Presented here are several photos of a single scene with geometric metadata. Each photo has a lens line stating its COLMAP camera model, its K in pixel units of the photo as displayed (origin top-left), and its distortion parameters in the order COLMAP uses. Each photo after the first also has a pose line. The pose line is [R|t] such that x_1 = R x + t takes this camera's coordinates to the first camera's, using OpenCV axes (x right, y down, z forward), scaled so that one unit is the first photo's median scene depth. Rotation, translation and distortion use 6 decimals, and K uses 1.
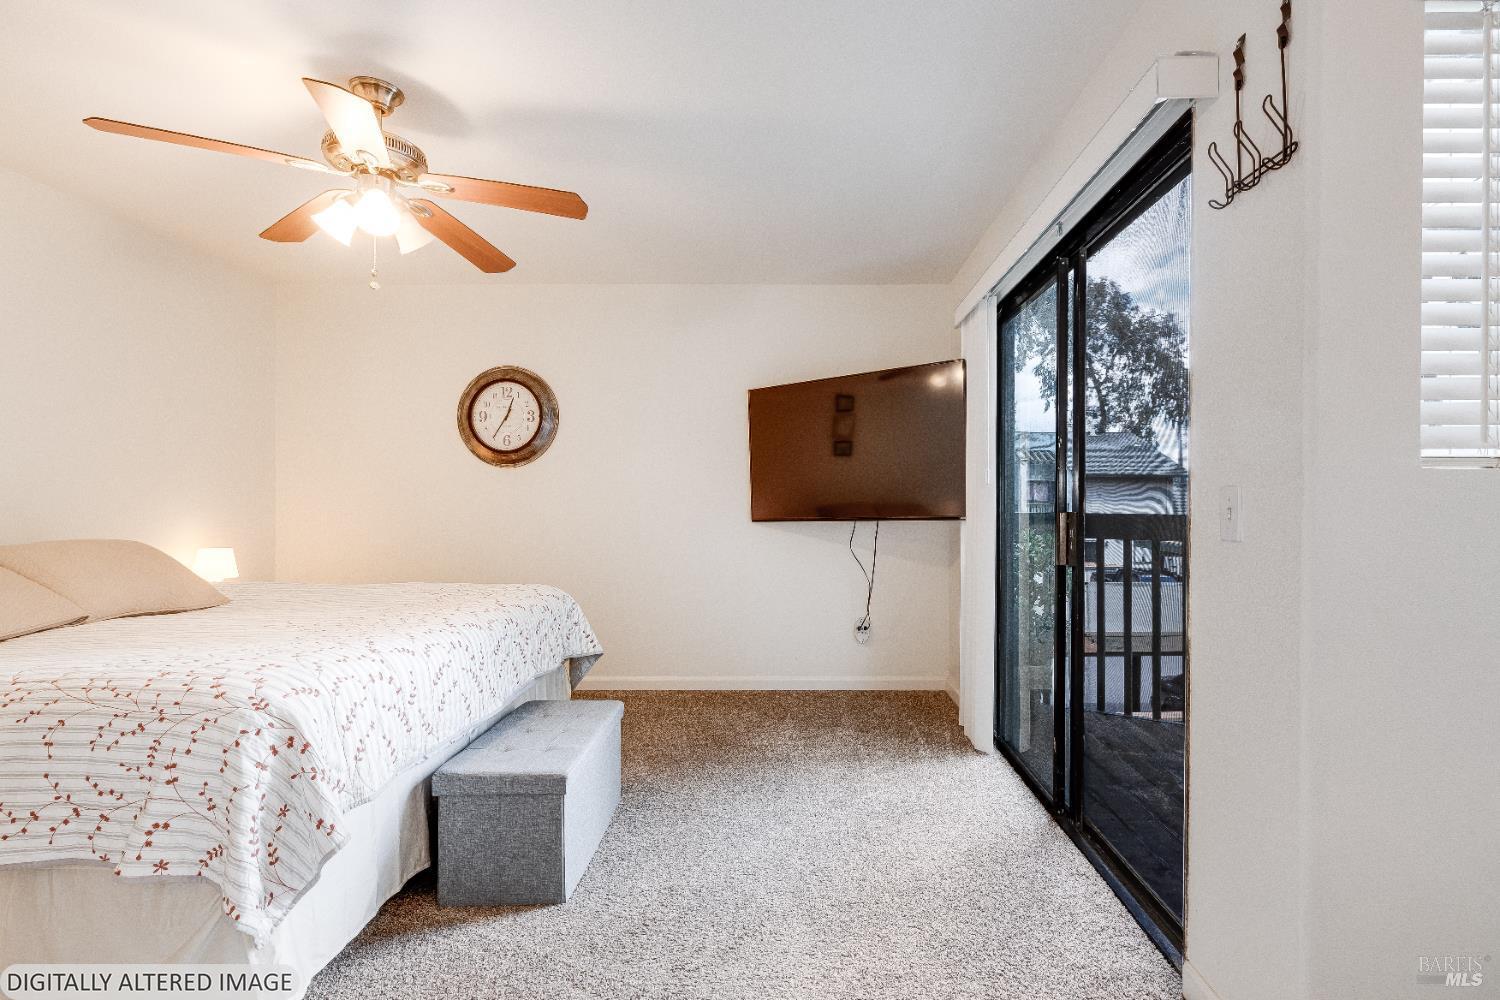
lens RADIAL K [[714.1, 0, 765.8], [0, 714.1, 494.7], [0, 0, 1]] dist [-0.001683, -0.000743]
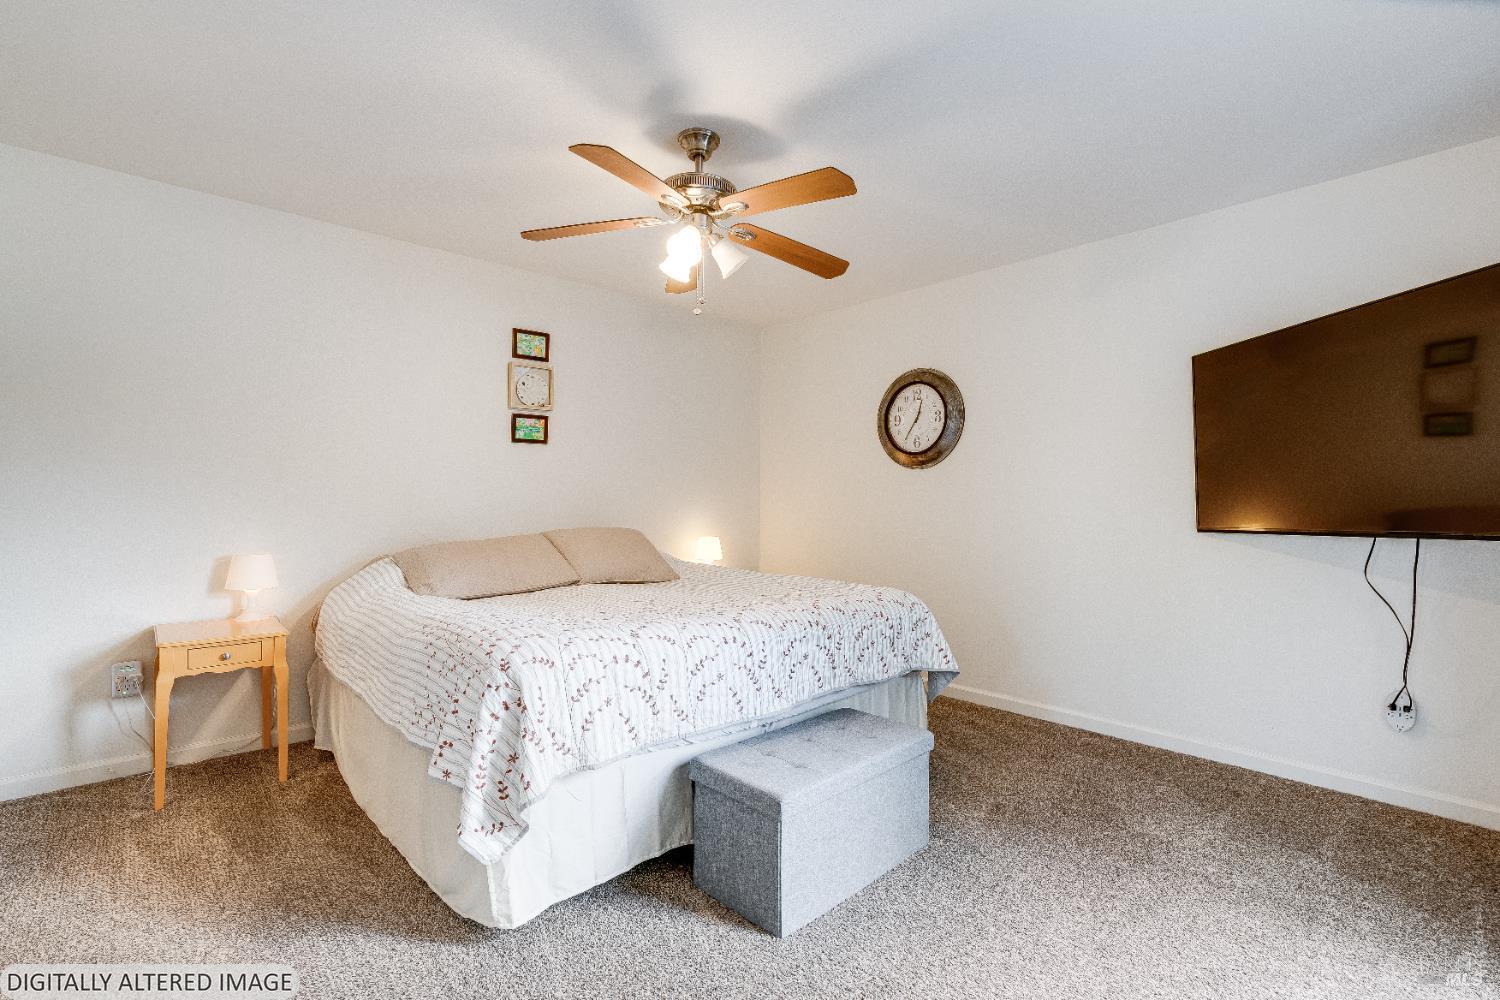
lens RADIAL K [[658.9, 0, 761.6], [0, 658.9, 496.6], [0, 0, 1]] dist [-0.004151, 0.000591]
pose [[0.698302, -0.000216, -0.715803, 0.242535], [0.001247, 0.999999, 0.000915, -0.000282], [0.715802, -0.001532, 0.698301, 0.302652]]
